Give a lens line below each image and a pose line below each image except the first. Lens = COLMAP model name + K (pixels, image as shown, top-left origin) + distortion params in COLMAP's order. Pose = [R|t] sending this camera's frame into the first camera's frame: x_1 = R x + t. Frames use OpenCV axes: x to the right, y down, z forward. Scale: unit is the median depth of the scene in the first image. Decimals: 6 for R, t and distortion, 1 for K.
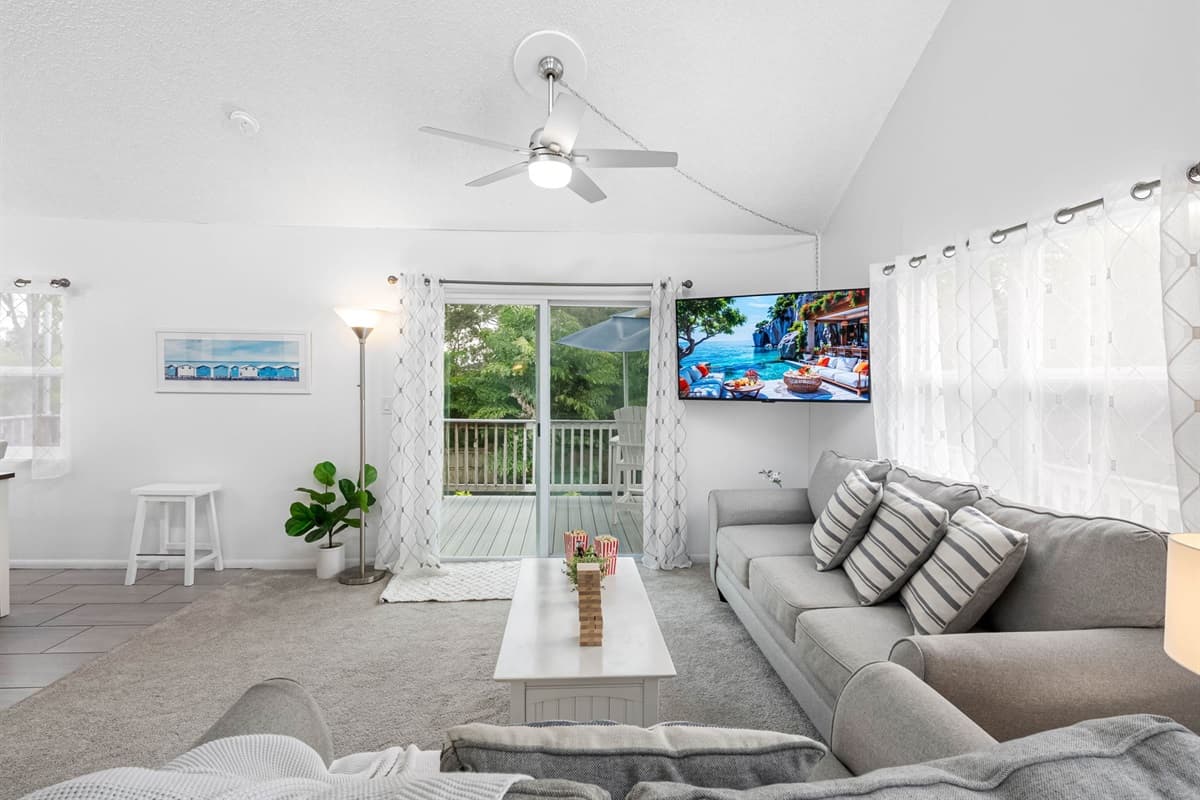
lens RADIAL K [[560.9, 0, 600.9], [0, 560.9, 393.2], [0, 0, 1]] dist [-0.003169, 0.002796]
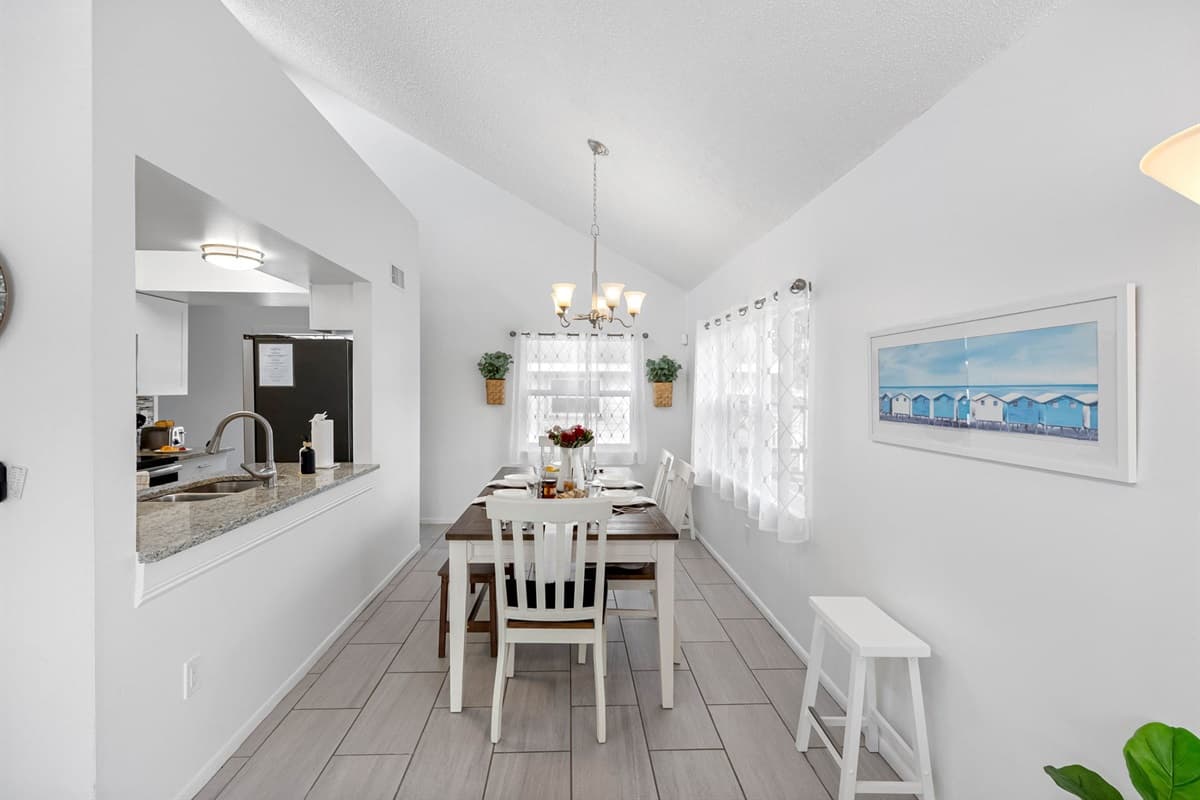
lens RADIAL K [[560.9, 0, 599.2], [0, 560.9, 397.4], [0, 0, 1]] dist [-0.003169, 0.002796]
pose [[-0.024306, 0.003956, -0.999697, -0.201236], [-0.023748, 0.999708, 0.004534, -0.042434], [0.999422, 0.023851, -0.024205, 0.725278]]
